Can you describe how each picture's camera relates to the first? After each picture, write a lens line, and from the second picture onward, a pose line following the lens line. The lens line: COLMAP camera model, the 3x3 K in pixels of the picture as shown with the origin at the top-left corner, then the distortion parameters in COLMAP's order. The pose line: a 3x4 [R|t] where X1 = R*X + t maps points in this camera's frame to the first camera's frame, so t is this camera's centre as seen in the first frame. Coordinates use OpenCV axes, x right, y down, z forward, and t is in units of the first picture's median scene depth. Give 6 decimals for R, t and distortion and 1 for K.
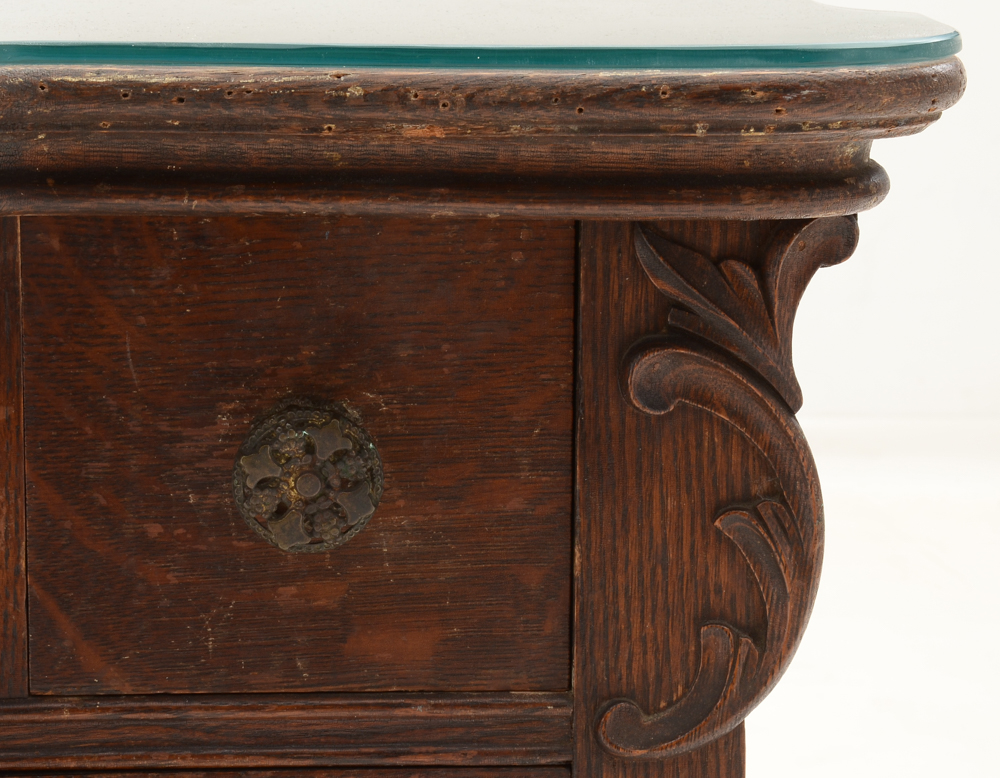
lens RADIAL K [[2850.4, 0, 330.6], [0, 2850.4, 370.6], [0, 0, 1]] dist [0.469283, -0.993422]
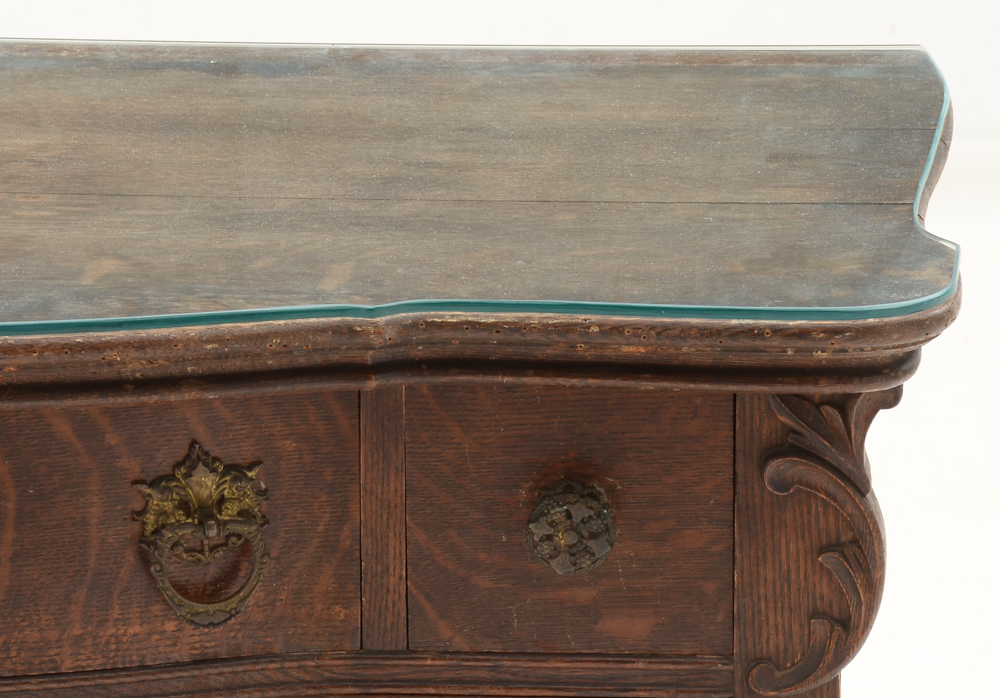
lens RADIAL K [[6642.5, 0, 383.7], [0, 6642.5, 350.1], [0, 0, 1]] dist [2.019377, 36.346781]
pose [[0.996659, 0.016611, -0.079974, 0.193652], [-0.007859, 0.994062, 0.108529, -0.492374], [0.081302, -0.107537, 0.990871, -2.892777]]
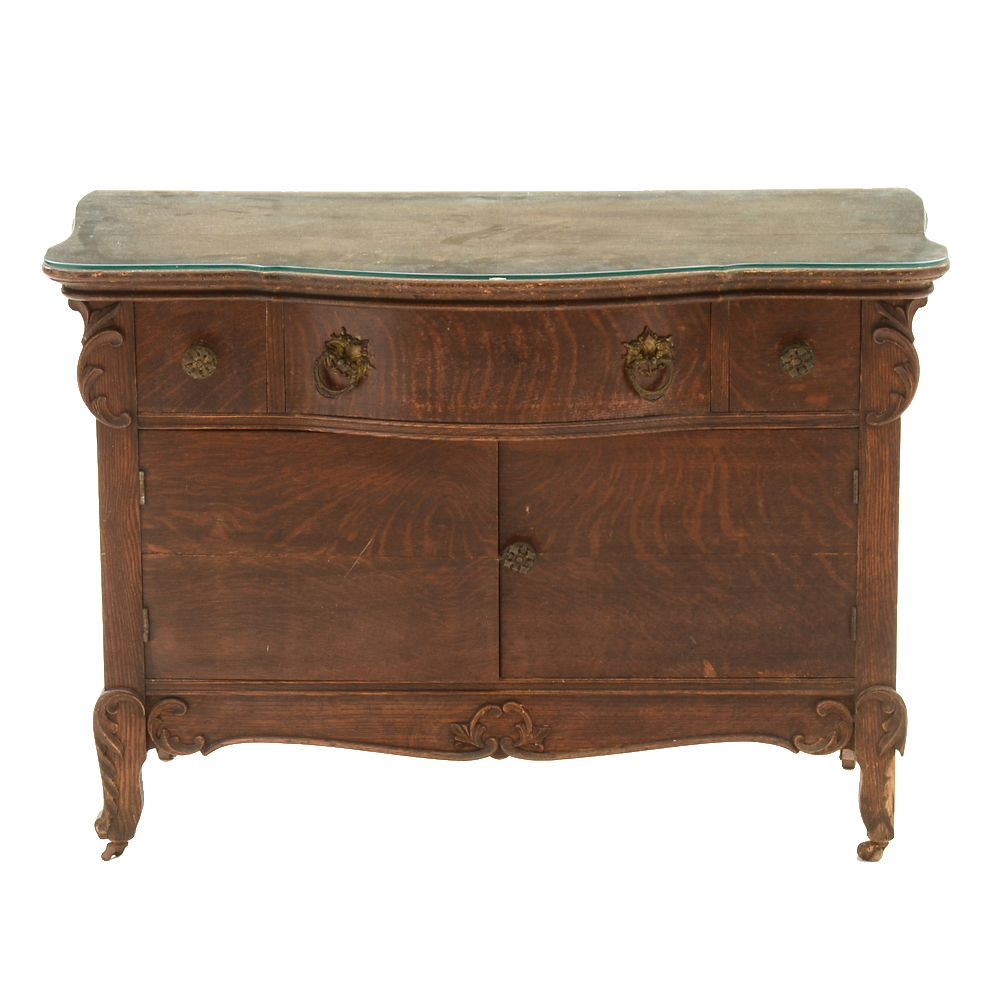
lens RADIAL K [[4019.0, 0, 500.0], [0, 4019.0, 500.0], [0, 0, 1]] dist [0.787978, -1.145222]
pose [[0.999747, -0.001887, -0.022432, -0.312307], [0.003434, 0.997602, 0.069121, -0.169154], [0.022248, -0.069180, 0.997356, -4.976370]]
